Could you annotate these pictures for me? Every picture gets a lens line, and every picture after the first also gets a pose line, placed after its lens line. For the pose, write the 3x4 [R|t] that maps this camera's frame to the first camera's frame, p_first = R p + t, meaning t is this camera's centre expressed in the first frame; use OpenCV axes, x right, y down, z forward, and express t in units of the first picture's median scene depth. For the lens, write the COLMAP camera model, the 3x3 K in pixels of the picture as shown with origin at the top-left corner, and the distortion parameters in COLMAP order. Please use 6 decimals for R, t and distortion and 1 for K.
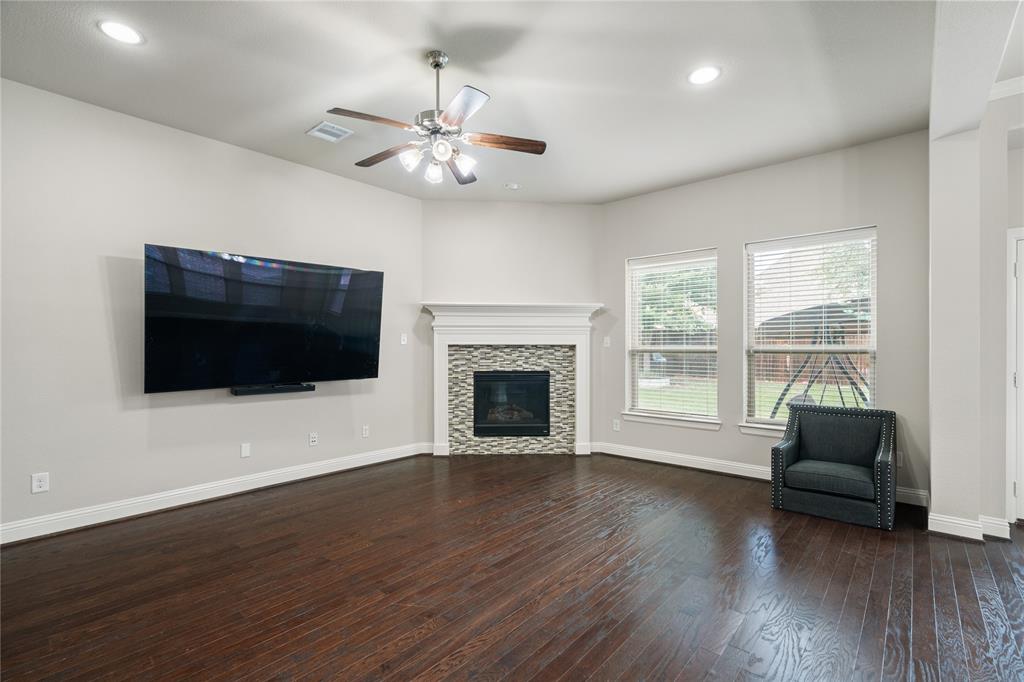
lens RADIAL K [[464.3, 0, 513.5], [0, 464.3, 341.6], [0, 0, 1]] dist [-0.002548, 0.000608]
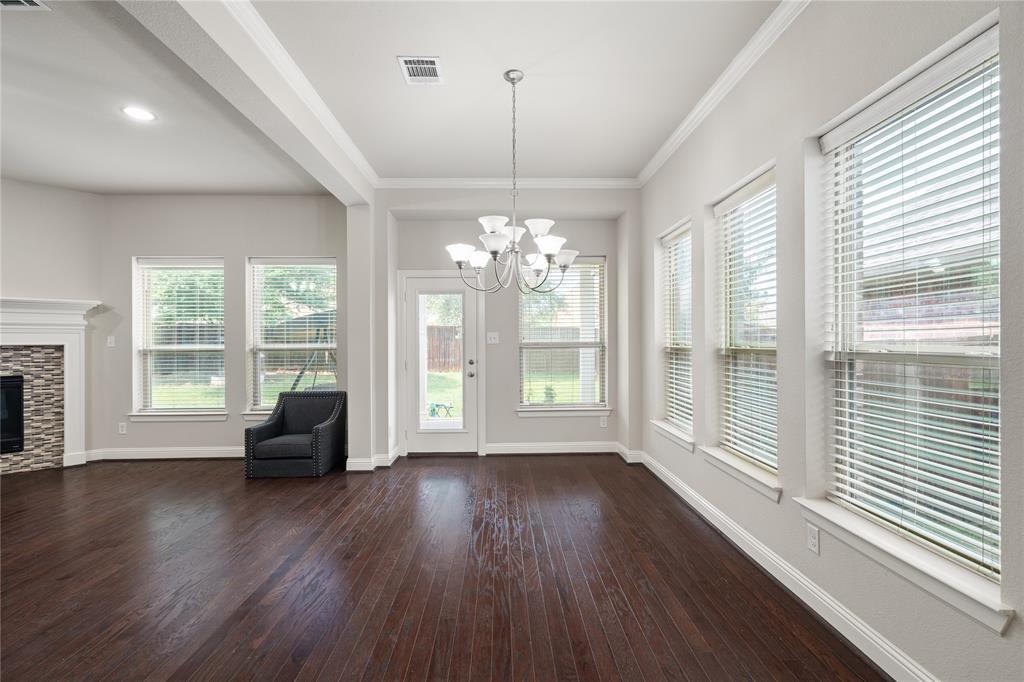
lens RADIAL K [[464.3, 0, 513.5], [0, 464.3, 341.6], [0, 0, 1]] dist [-0.002548, 0.000608]
pose [[0.735567, -0.004178, 0.677439, 0.166853], [-0.001429, 0.999969, 0.007719, -0.007785], [-0.677450, -0.006646, 0.735539, -0.250225]]
